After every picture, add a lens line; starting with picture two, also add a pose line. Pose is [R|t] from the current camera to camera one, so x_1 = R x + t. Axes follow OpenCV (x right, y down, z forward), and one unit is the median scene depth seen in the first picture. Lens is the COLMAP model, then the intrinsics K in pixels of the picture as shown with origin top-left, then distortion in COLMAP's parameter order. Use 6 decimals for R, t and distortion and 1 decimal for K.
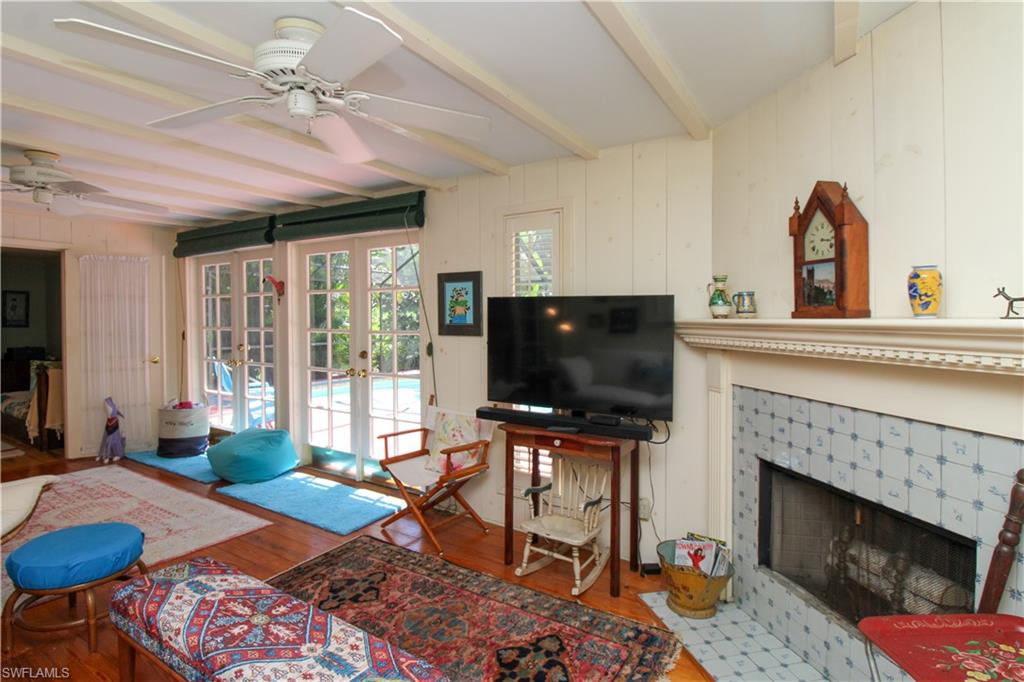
lens RADIAL K [[481.7, 0, 517.0], [0, 481.7, 326.3], [0, 0, 1]] dist [0.014536, -0.013047]
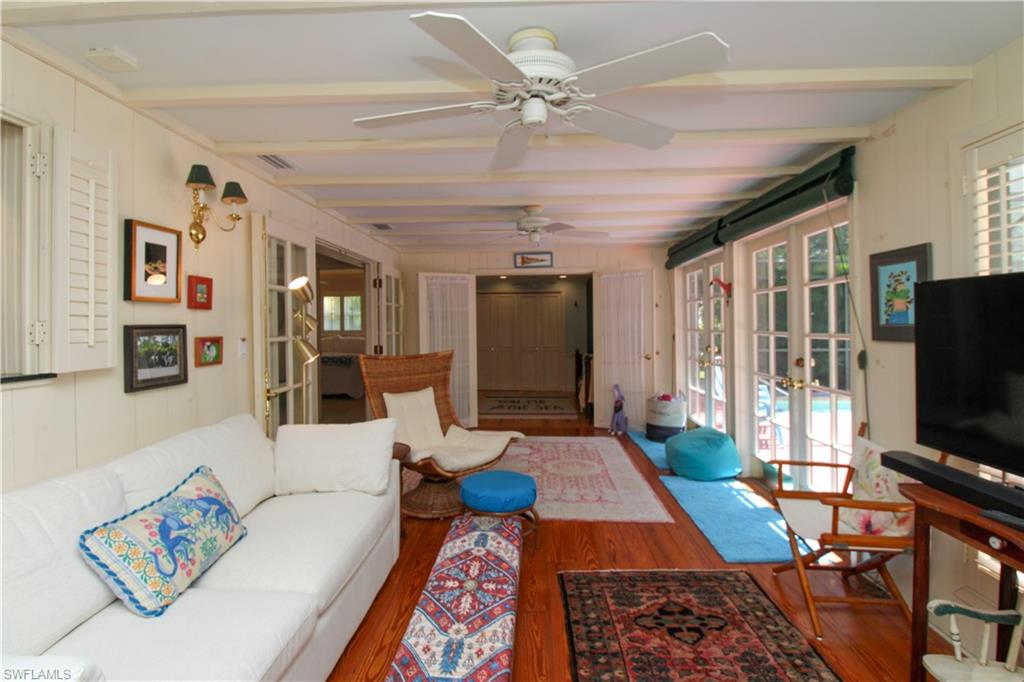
lens RADIAL K [[481.7, 0, 517.0], [0, 481.7, 326.3], [0, 0, 1]] dist [0.014536, -0.013047]
pose [[0.532227, -0.002514, -0.846598, 0.173957], [-0.003630, 0.999980, -0.005251, 0.003106], [0.846594, 0.005868, 0.532207, 0.176396]]
